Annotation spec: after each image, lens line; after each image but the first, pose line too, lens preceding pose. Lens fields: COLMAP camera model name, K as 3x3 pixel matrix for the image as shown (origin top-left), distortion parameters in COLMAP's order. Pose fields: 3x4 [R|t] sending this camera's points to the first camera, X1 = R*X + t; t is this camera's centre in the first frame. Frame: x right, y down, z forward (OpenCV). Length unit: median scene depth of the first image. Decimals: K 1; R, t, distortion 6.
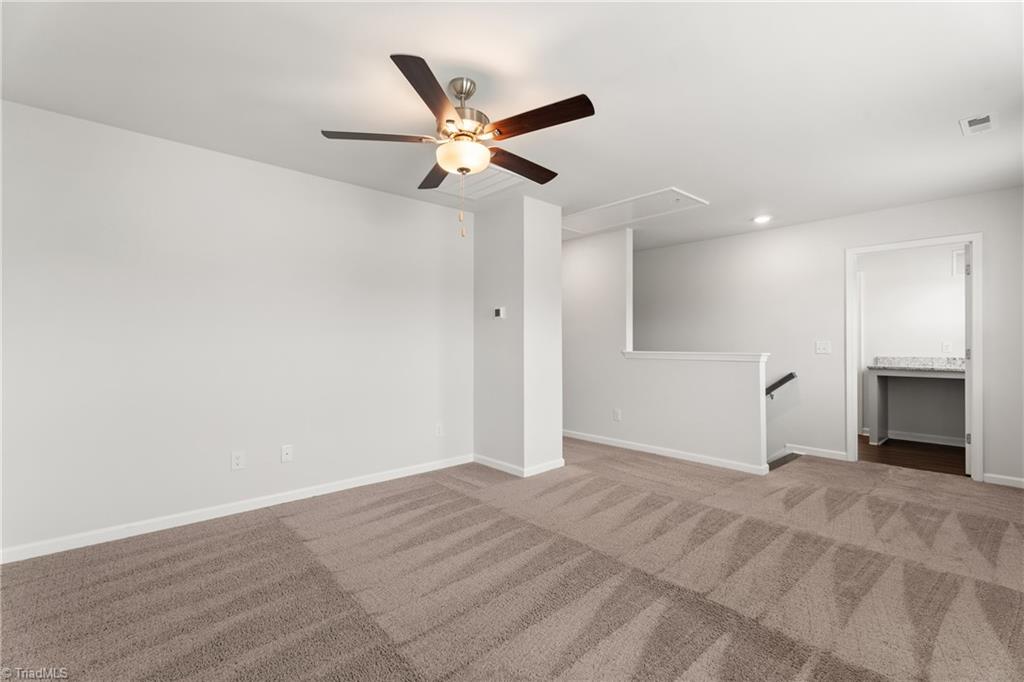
lens RADIAL K [[456.6, 0, 510.3], [0, 456.6, 343.5], [0, 0, 1]] dist [0.004979, -0.000695]
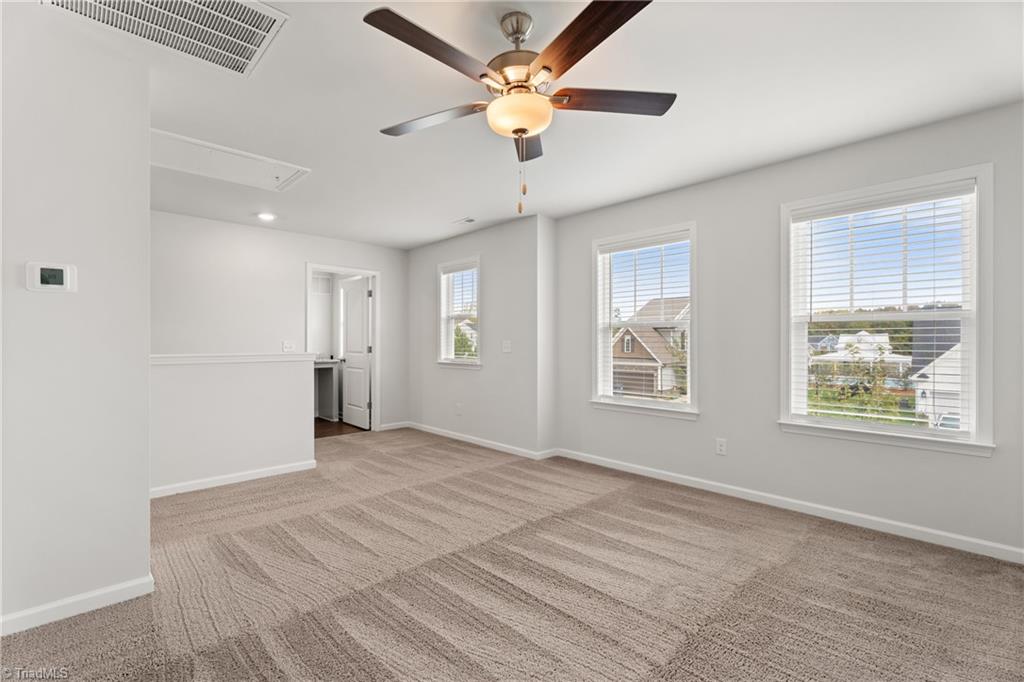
lens RADIAL K [[456.6, 0, 510.6], [0, 456.6, 339.6], [0, 0, 1]] dist [0.004979, -0.000695]
pose [[-0.035426, 0.005485, 0.999357, -0.692184], [0.000241, 0.999985, -0.005480, -0.001404], [-0.999372, 0.000047, -0.035427, 0.782893]]
